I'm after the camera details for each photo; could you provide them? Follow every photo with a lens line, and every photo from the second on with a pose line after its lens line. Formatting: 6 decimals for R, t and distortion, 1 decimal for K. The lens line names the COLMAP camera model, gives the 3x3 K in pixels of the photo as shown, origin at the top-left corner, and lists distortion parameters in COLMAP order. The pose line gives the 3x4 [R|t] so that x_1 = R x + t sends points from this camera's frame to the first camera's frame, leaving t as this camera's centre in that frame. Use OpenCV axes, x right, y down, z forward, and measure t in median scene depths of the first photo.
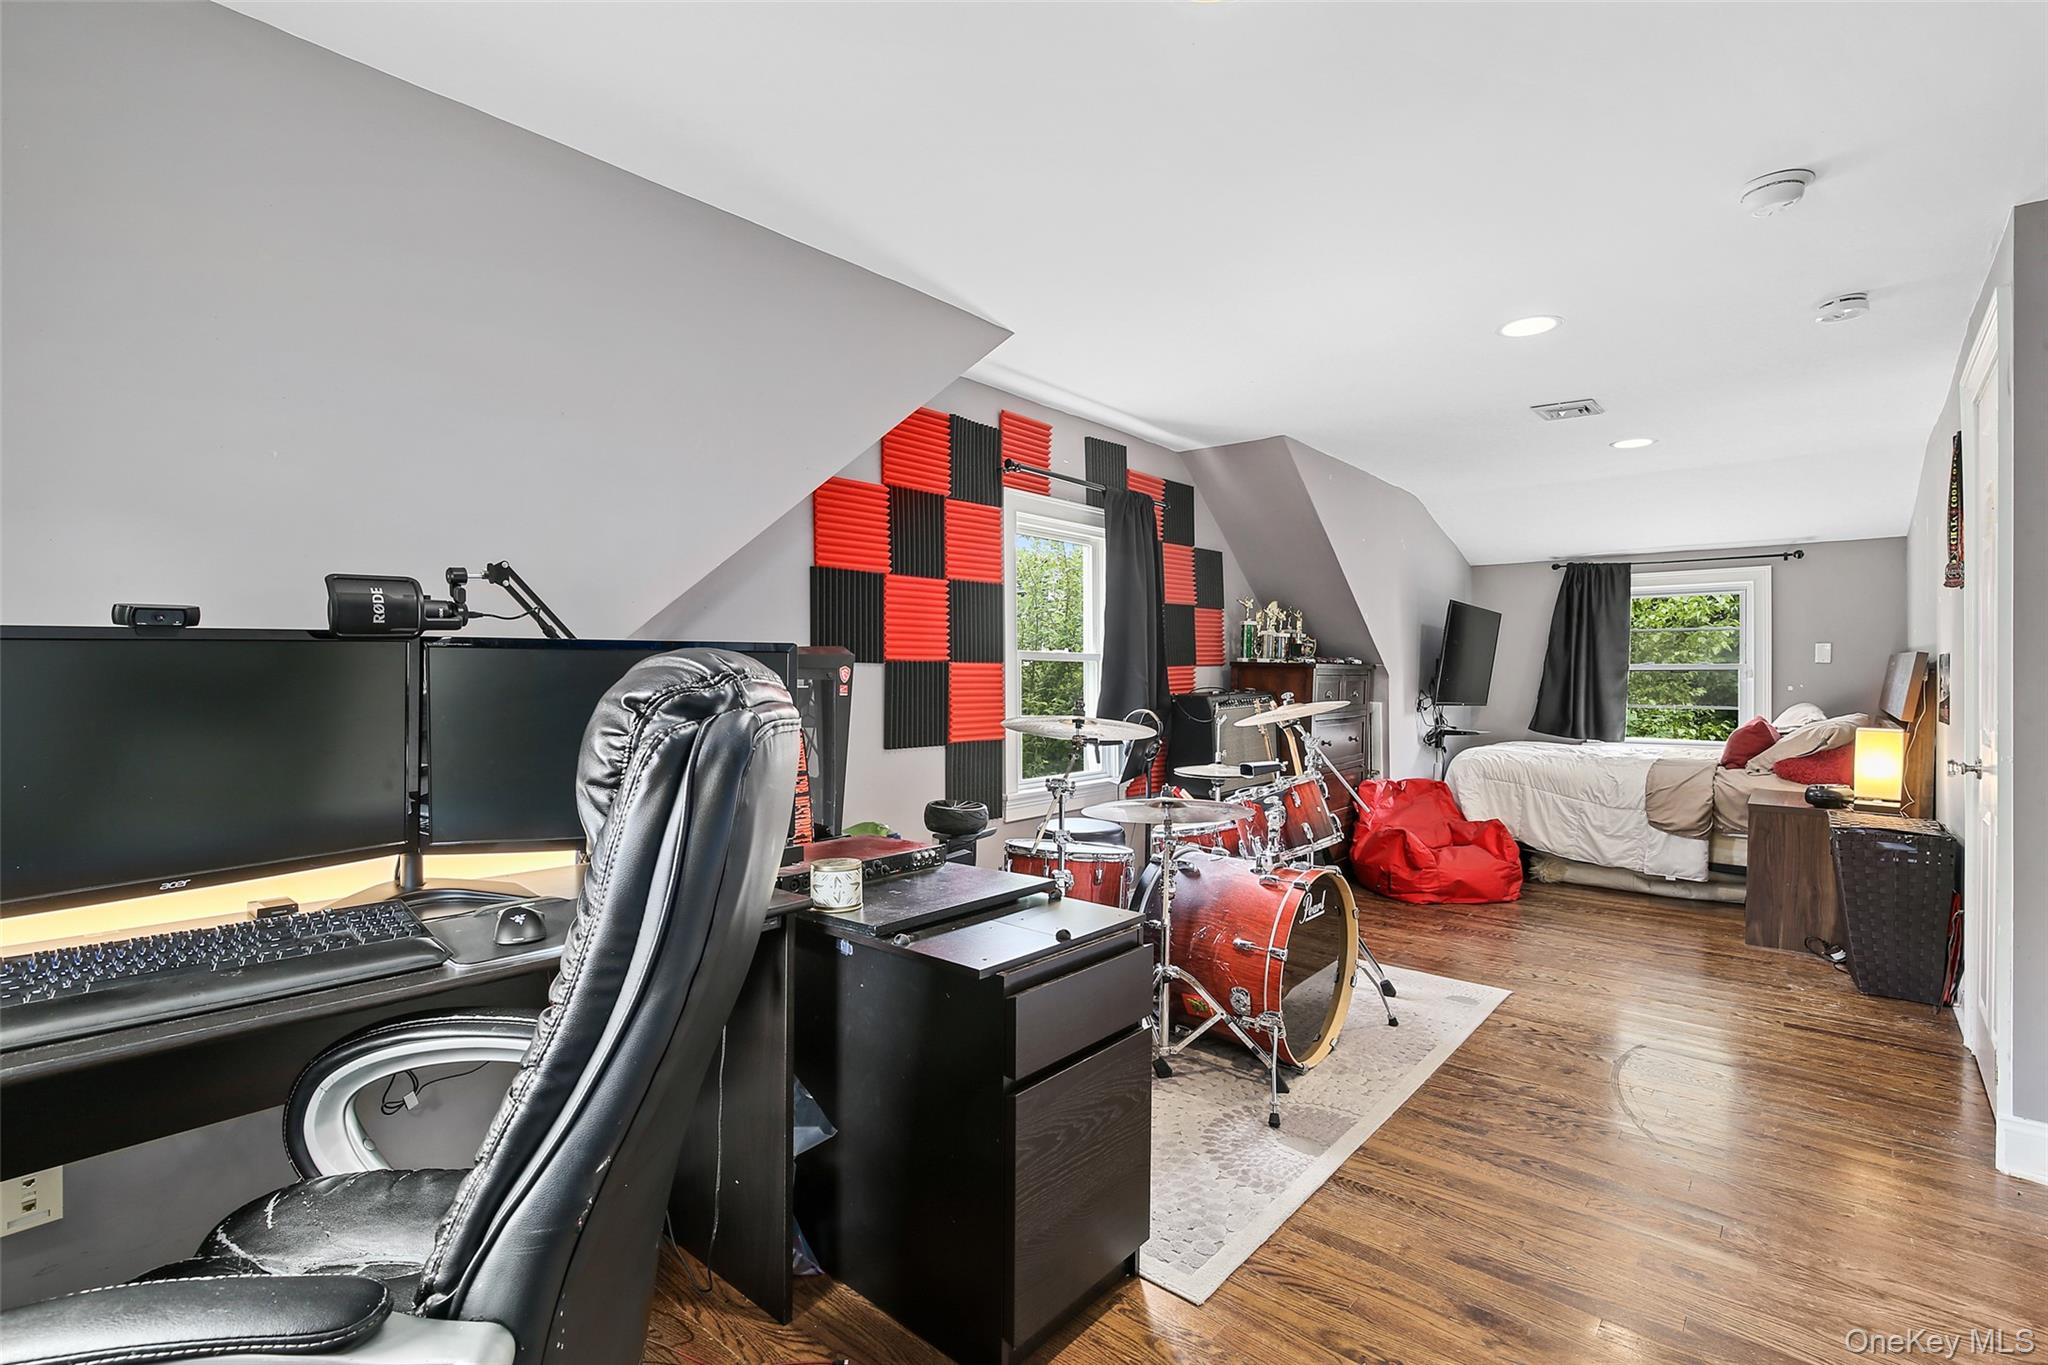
lens RADIAL K [[938.9, 0, 1028.7], [0, 938.9, 673.7], [0, 0, 1]] dist [-0.017099, 0.003386]
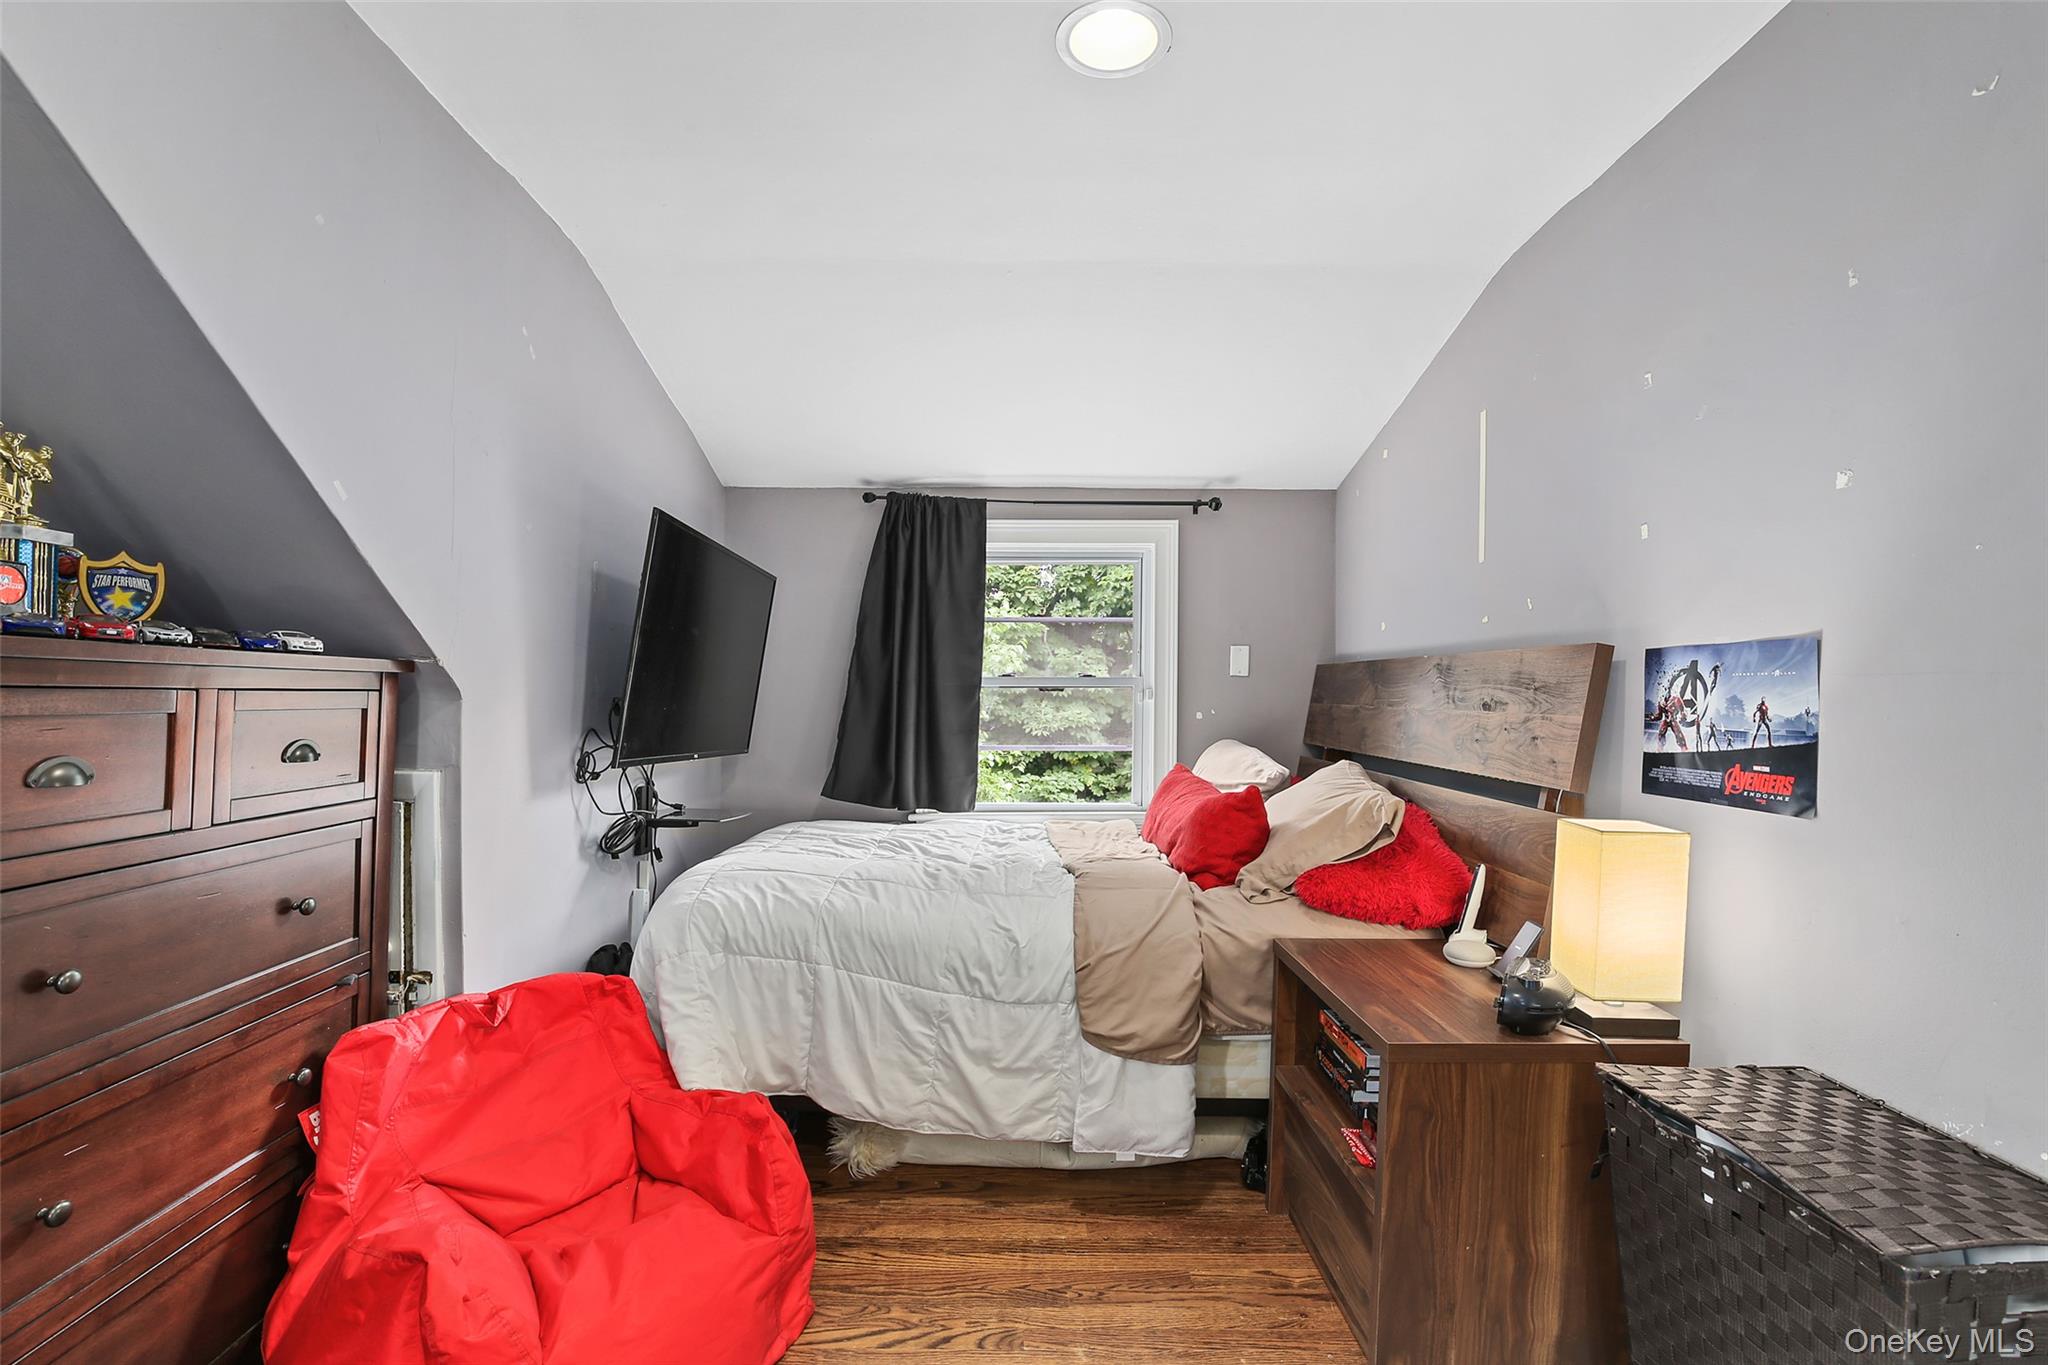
lens RADIAL K [[938.9, 0, 1023.4], [0, 938.9, 686.9], [0, 0, 1]] dist [-0.017099, 0.003386]
pose [[0.757424, 0.009233, 0.652858, 0.319662], [-0.002071, 0.999929, -0.011739, 0.003911], [-0.652920, 0.007539, 0.757389, 0.611475]]
